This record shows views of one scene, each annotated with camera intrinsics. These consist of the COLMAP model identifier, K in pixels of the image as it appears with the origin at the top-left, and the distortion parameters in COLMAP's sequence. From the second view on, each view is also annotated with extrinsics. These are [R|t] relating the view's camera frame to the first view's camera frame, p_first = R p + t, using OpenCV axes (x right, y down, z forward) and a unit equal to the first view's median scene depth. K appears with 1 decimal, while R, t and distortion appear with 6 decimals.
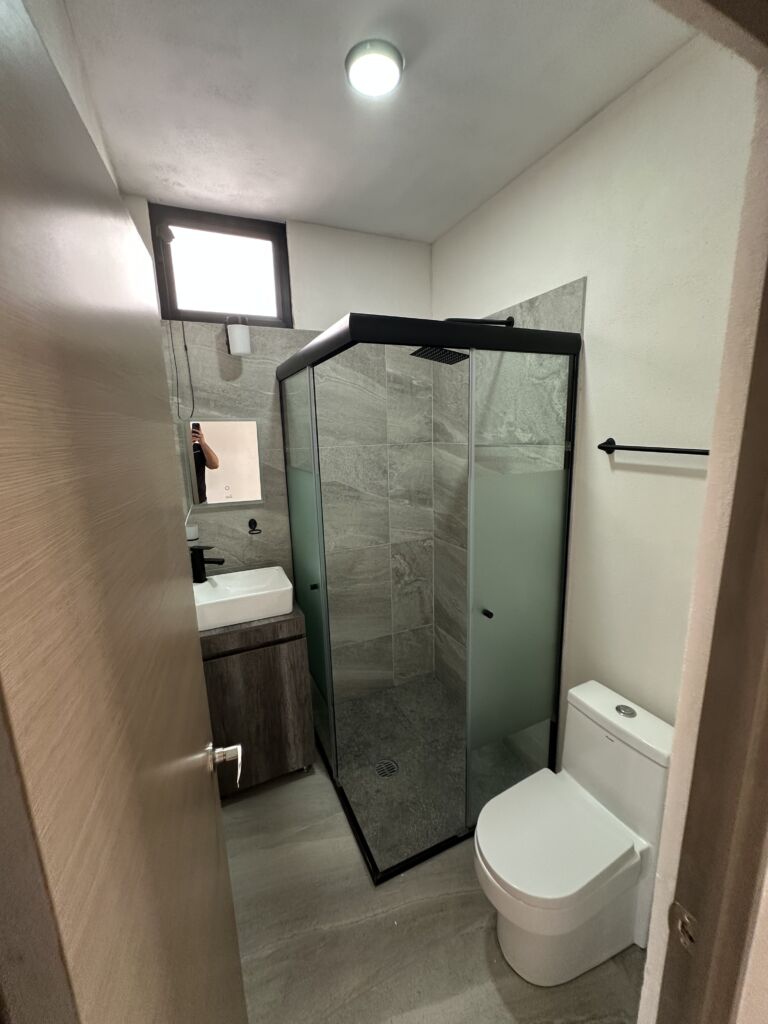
lens RADIAL K [[409.9, 0, 384.7], [0, 409.9, 511.0], [0, 0, 1]] dist [-0.001995, 0.000900]
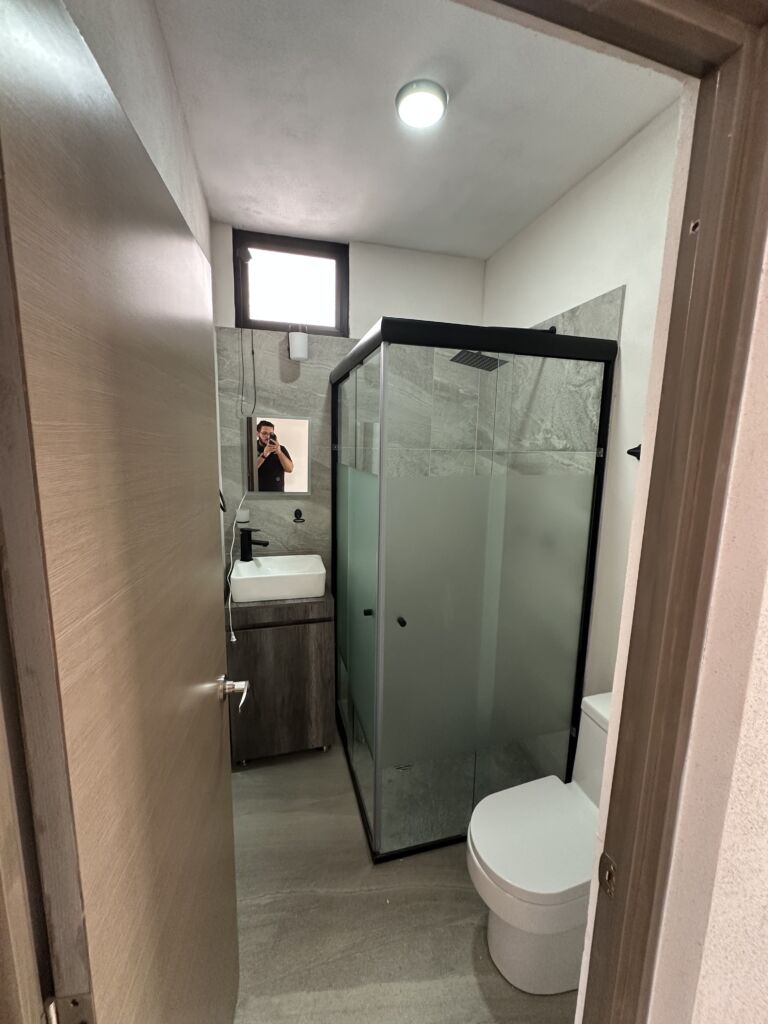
lens RADIAL K [[409.9, 0, 385.5], [0, 409.9, 510.9], [0, 0, 1]] dist [-0.001995, 0.000900]
pose [[0.986102, 0.072048, -0.149709, 0.083582], [-0.078325, 0.996261, -0.036456, 0.055173], [0.146523, 0.047676, 0.988058, -0.049291]]
